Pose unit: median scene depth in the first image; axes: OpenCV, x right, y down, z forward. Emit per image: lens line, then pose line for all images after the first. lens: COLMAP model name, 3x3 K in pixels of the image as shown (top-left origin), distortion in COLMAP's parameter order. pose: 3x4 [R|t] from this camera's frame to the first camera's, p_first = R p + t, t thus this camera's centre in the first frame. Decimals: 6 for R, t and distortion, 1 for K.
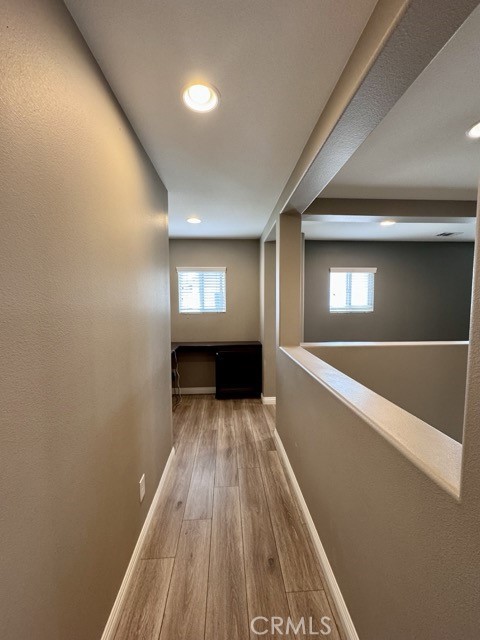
lens RADIAL K [[255.5, 0, 240.3], [0, 255.5, 320.9], [0, 0, 1]] dist [-0.003026, -0.000177]
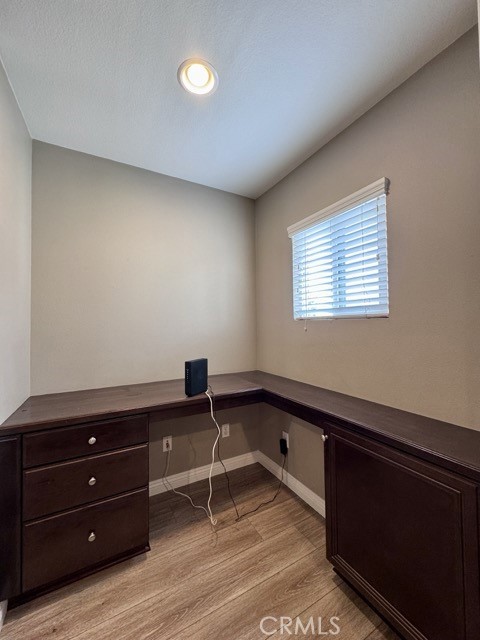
lens RADIAL K [[255.5, 0, 239.2], [0, 255.5, 320.0], [0, 0, 1]] dist [-0.003026, -0.000177]
pose [[0.437169, -0.014870, -0.899256, 0.187405], [-0.059259, 0.997214, -0.045298, -0.002436], [0.897425, 0.073092, 0.435070, 0.866789]]
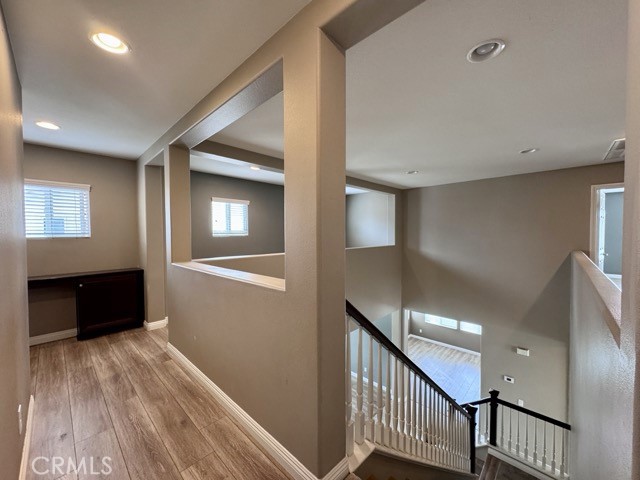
lens RADIAL K [[255.5, 0, 318.6], [0, 255.5, 240.7], [0, 0, 1]] dist [-0.003026, -0.000177]
pose [[0.731021, -0.019993, 0.682062, -0.102655], [0.054915, 0.998052, -0.029602, 0.057862], [-0.680142, 0.059095, 0.730695, -0.188044]]
